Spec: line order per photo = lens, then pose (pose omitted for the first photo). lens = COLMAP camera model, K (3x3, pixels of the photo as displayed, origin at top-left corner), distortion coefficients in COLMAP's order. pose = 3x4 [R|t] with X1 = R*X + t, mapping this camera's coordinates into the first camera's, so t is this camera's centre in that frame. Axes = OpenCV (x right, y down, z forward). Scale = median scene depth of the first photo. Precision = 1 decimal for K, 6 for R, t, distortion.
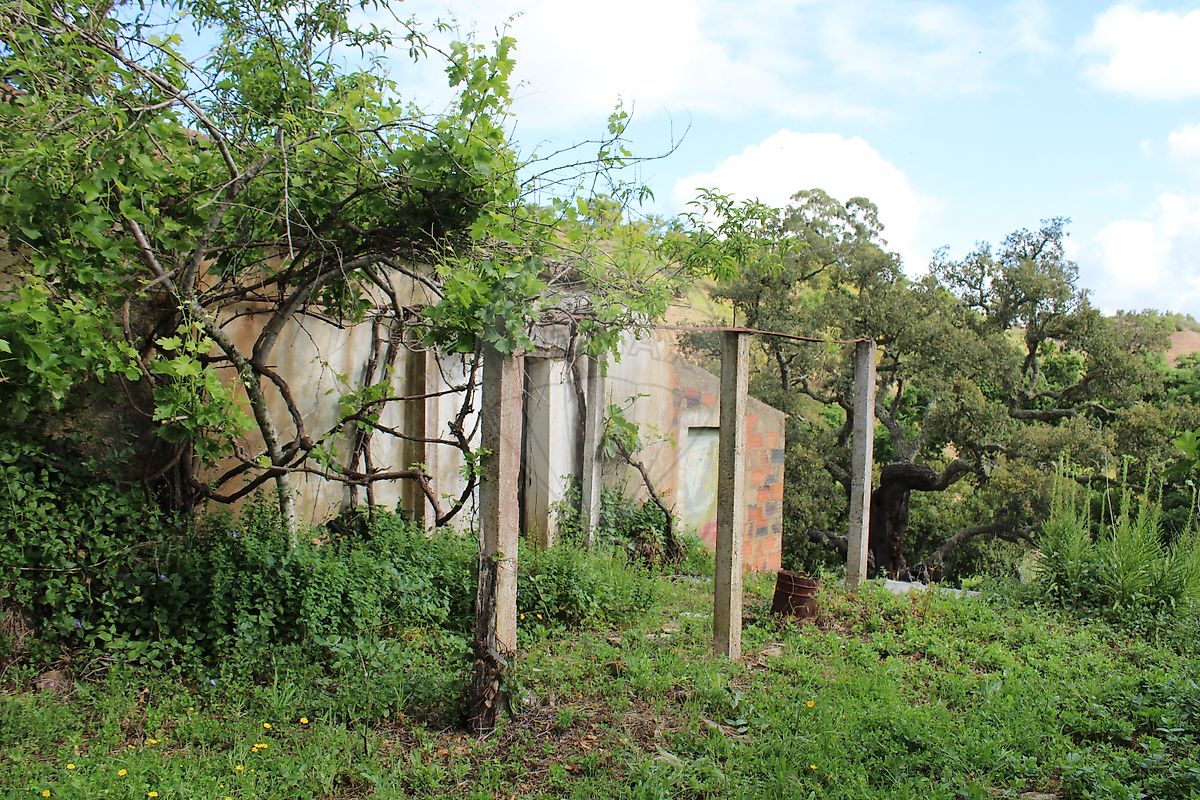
lens RADIAL K [[994.2, 0, 600.0], [0, 994.2, 400.0], [0, 0, 1]] dist [-0.164735, 0.138890]
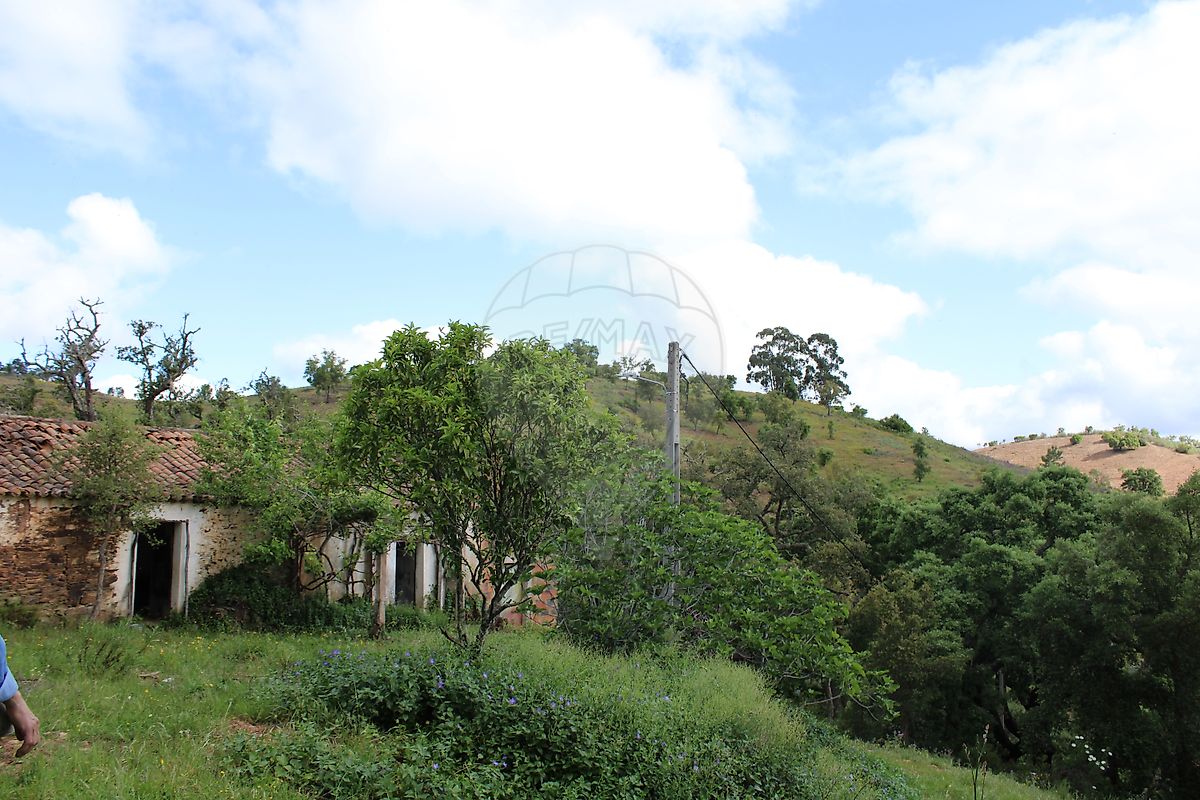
lens RADIAL K [[1015.0, 0, 600.0], [0, 1015.0, 400.0], [0, 0, 1]] dist [-0.157293, 0.152082]
pose [[0.999834, -0.016990, -0.006556, 0.411651], [0.016090, 0.992768, -0.118962, -0.078112], [0.008530, 0.118836, 0.992877, -1.567565]]
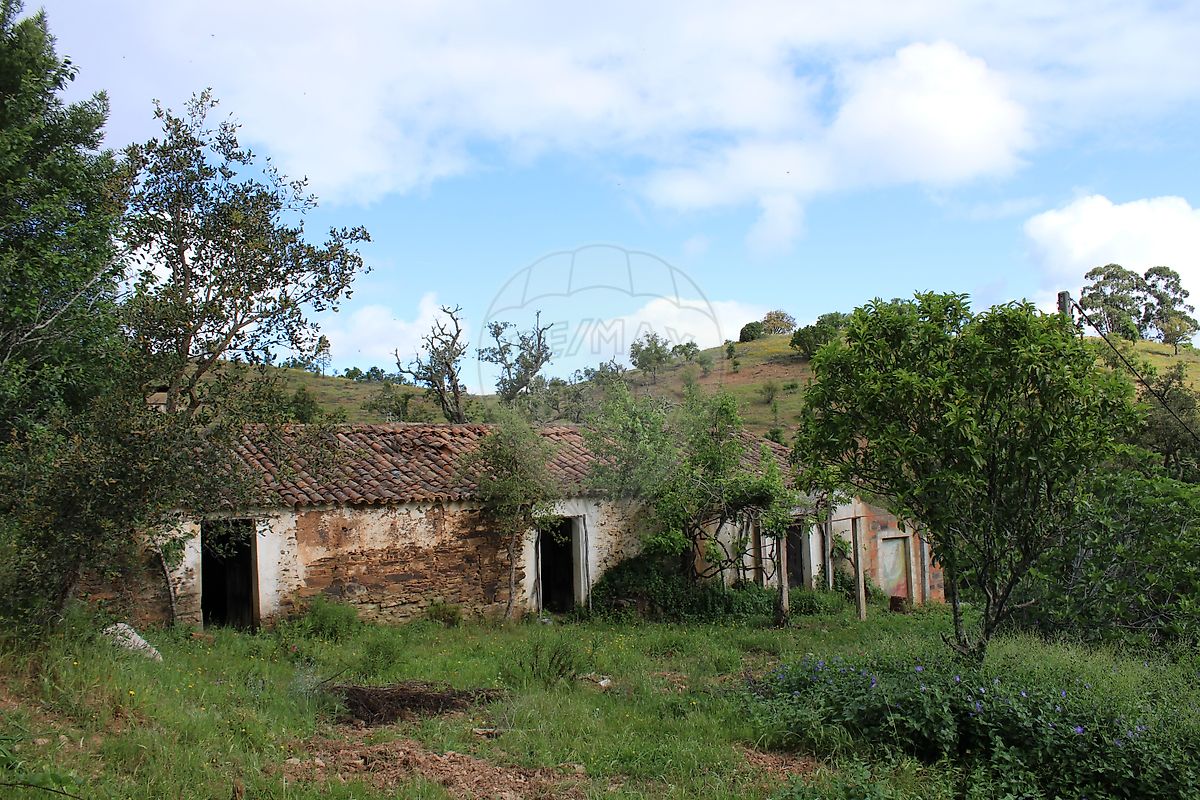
lens RADIAL K [[994.2, 0, 600.0], [0, 994.2, 400.0], [0, 0, 1]] dist [-0.164735, 0.138890]
pose [[0.945572, -0.091171, -0.312379, 0.246716], [0.061999, 0.992840, -0.102098, -0.112595], [0.319451, 0.077174, 0.944455, -1.481080]]
